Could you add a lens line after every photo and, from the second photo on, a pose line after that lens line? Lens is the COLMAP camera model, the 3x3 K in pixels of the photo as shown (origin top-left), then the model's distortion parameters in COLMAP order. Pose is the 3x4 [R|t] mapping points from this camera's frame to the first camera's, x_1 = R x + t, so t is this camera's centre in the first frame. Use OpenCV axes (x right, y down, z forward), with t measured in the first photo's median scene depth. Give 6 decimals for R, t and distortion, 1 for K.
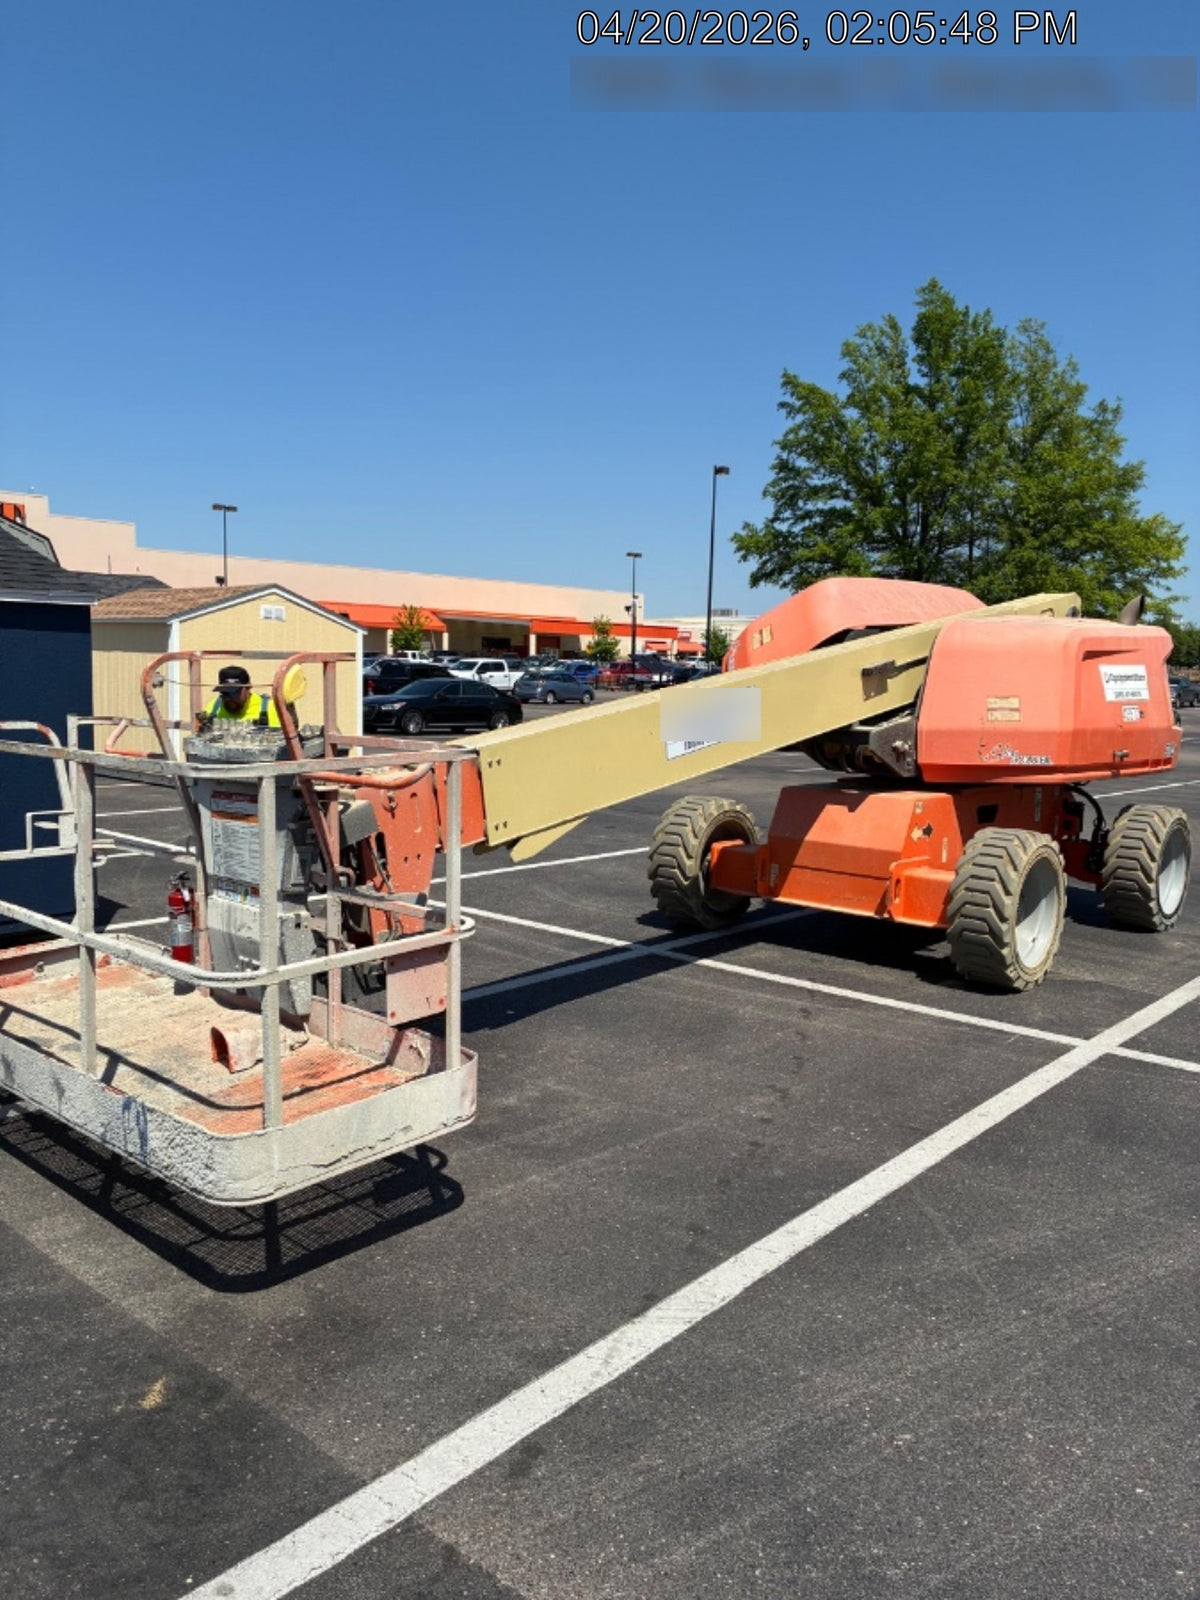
lens RADIAL K [[1228.5, 0, 599.1], [0, 1228.5, 815.6], [0, 0, 1]] dist [-0.012058, -0.024416]
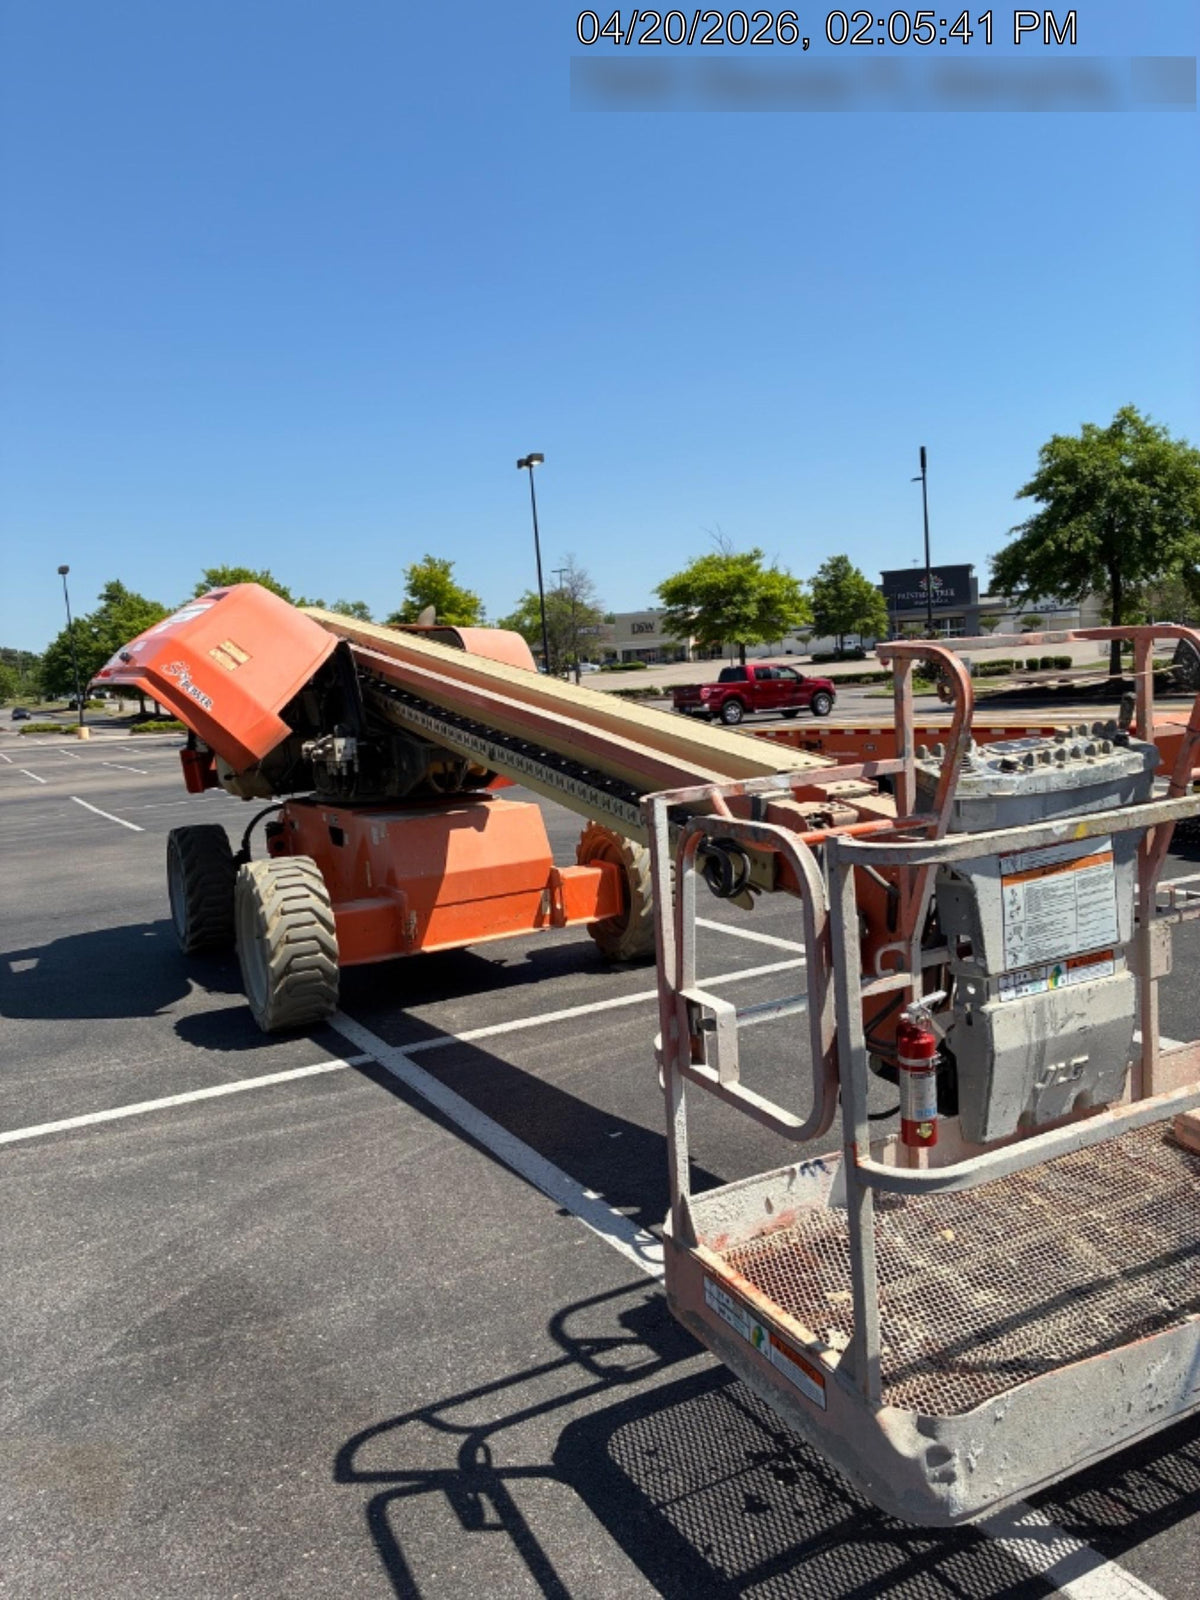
lens RADIAL K [[1228.5, 0, 605.7], [0, 1228.5, 793.9], [0, 0, 1]] dist [-0.012058, -0.024416]
pose [[0.326978, -0.141848, 0.934326, -0.615594], [0.189739, 0.978393, 0.082137, -0.087014], [-0.925789, 0.150421, 0.346827, 0.597277]]
